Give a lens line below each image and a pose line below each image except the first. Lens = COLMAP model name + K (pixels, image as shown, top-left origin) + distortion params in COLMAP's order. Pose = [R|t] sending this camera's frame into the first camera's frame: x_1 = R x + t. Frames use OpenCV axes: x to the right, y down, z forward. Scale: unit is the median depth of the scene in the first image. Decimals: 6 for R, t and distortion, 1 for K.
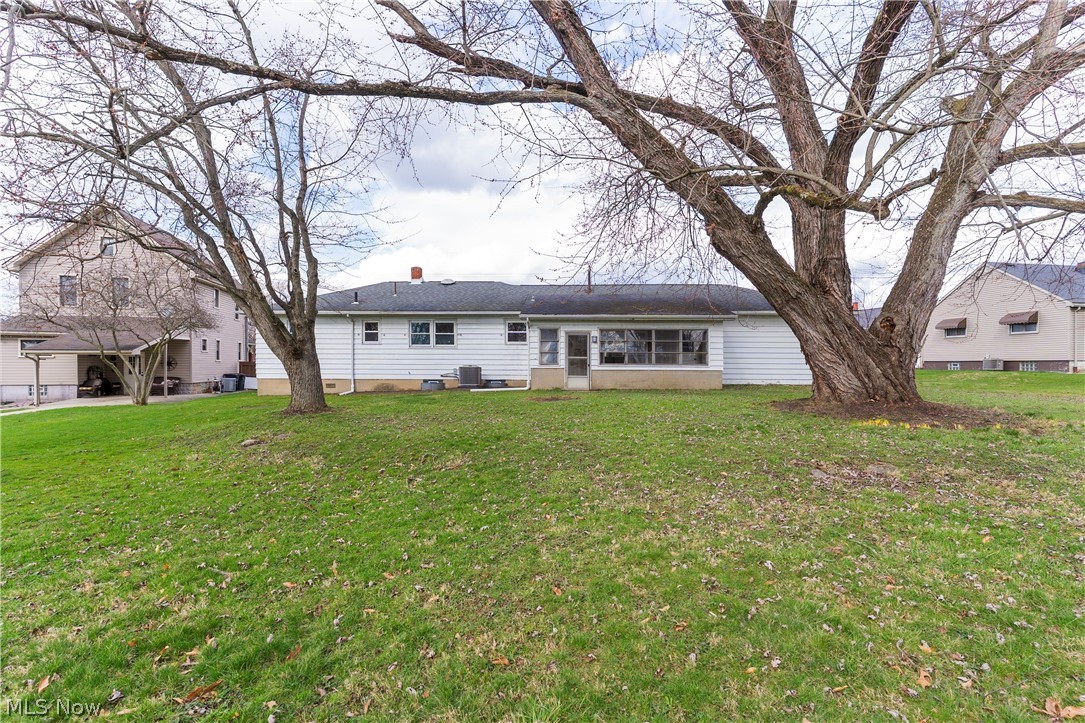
lens RADIAL K [[517.1, 0, 542.5], [0, 517.1, 361.5], [0, 0, 1]] dist [-0.000159, 0.000727]
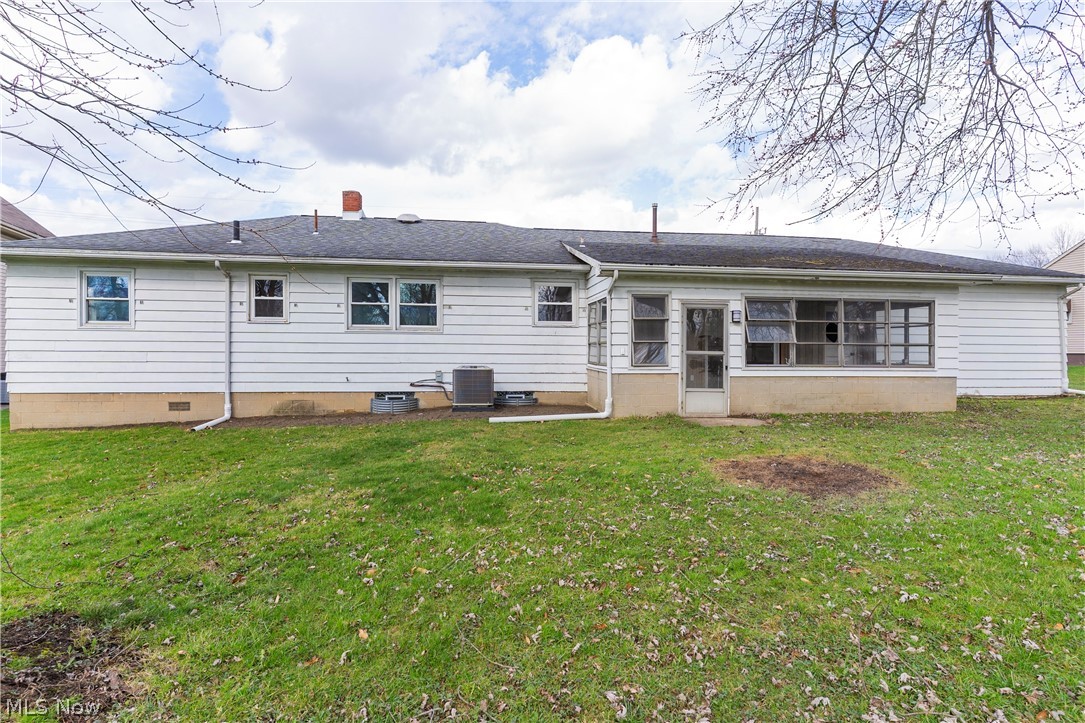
lens RADIAL K [[526.7, 0, 542.5], [0, 526.7, 361.5], [0, 0, 1]] dist [0.000881, 0.000296]
pose [[0.987393, 0.000247, 0.158285, -0.168707], [-0.004012, 0.999717, 0.023464, -0.010065], [-0.158235, -0.023803, 0.987115, 0.511202]]
